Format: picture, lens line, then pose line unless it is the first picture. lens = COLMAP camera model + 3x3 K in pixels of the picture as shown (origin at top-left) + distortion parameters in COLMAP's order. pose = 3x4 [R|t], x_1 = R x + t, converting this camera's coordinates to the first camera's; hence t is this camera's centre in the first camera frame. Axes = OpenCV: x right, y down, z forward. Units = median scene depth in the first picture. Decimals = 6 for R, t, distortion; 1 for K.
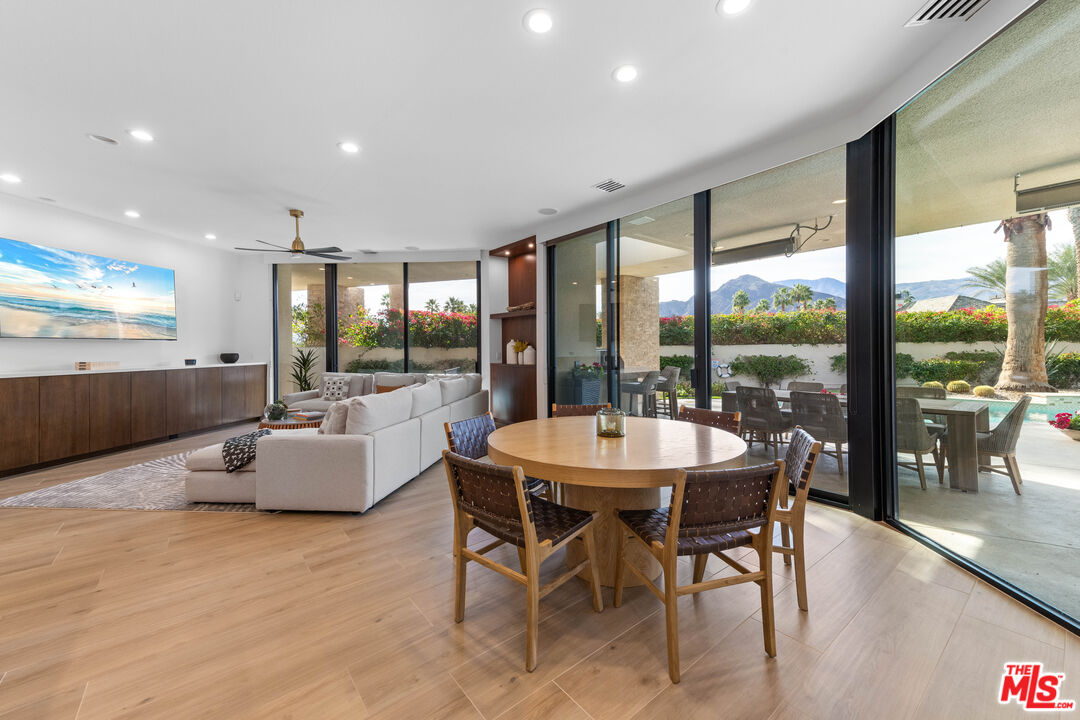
lens RADIAL K [[420.8, 0, 538.2], [0, 420.8, 349.3], [0, 0, 1]] dist [0.021235, -0.000003]
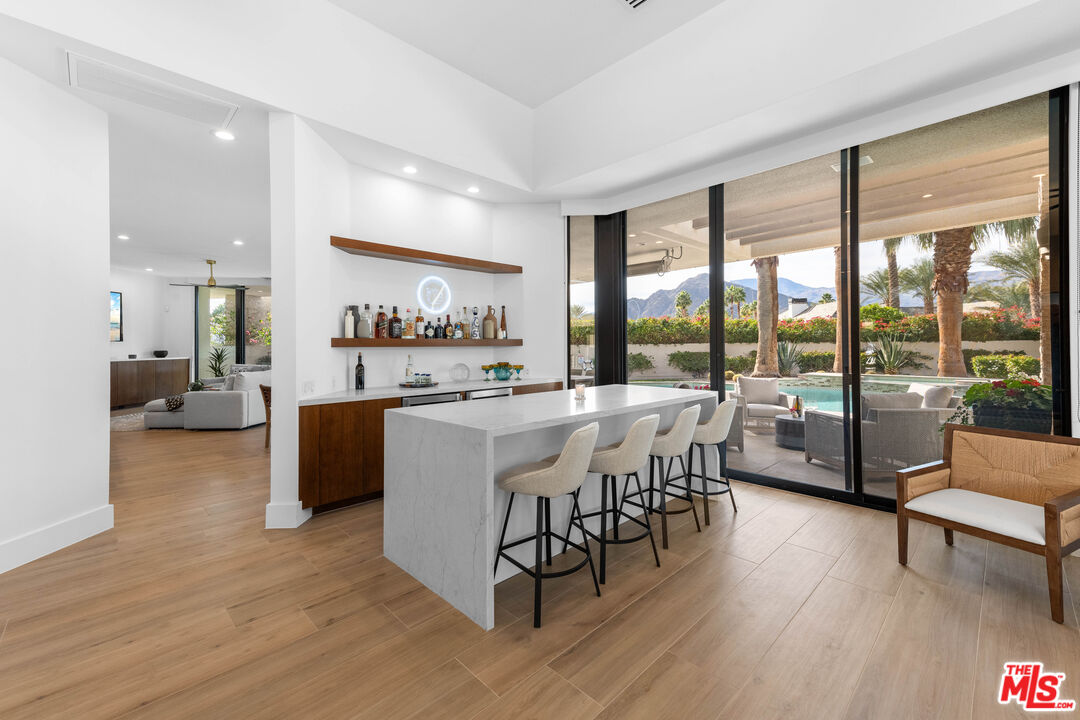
lens RADIAL K [[441.7, 0, 535.7], [0, 441.7, 344.5], [0, 0, 1]] dist [0.011121, -0.000015]
pose [[0.995562, 0.002716, 0.094071, 0.337310], [-0.001955, 0.999965, -0.008179, -0.000794], [-0.094089, 0.007959, 0.995532, -0.534273]]
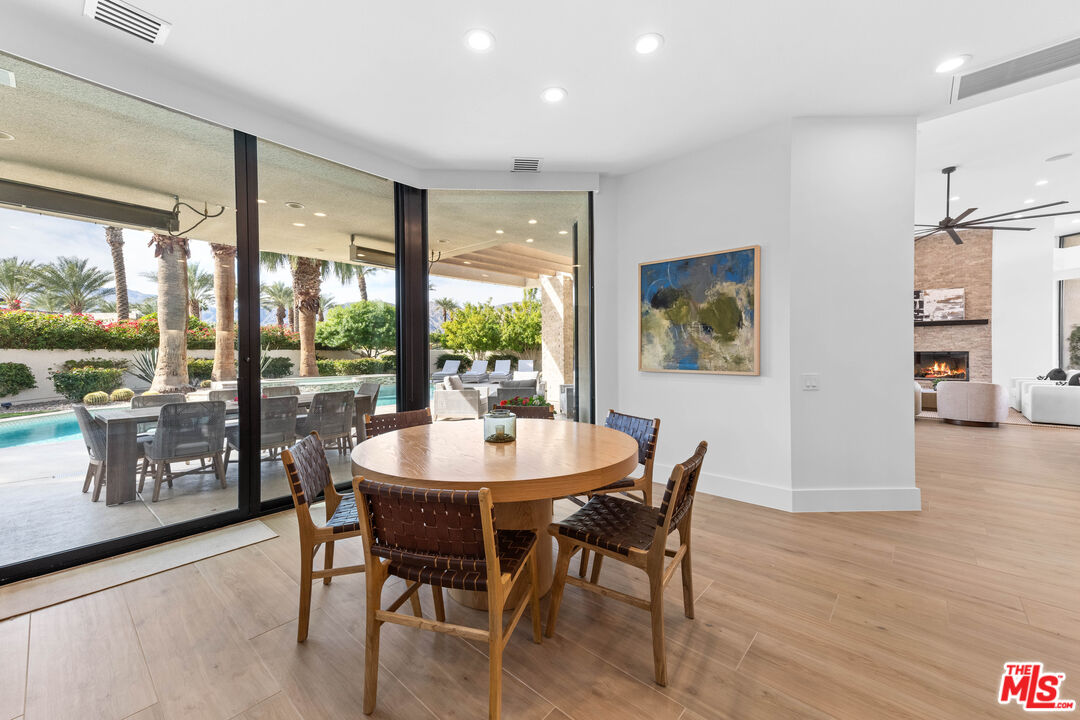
lens RADIAL K [[431.5, 0, 537.3], [0, 431.5, 352.5], [0, 0, 1]] dist [0.024119, 0.000275]
pose [[-0.174851, 0.006607, 0.984573, -0.252236], [0.008314, 0.999952, -0.005233, 0.005741], [-0.984560, 0.007271, -0.174898, 0.369801]]
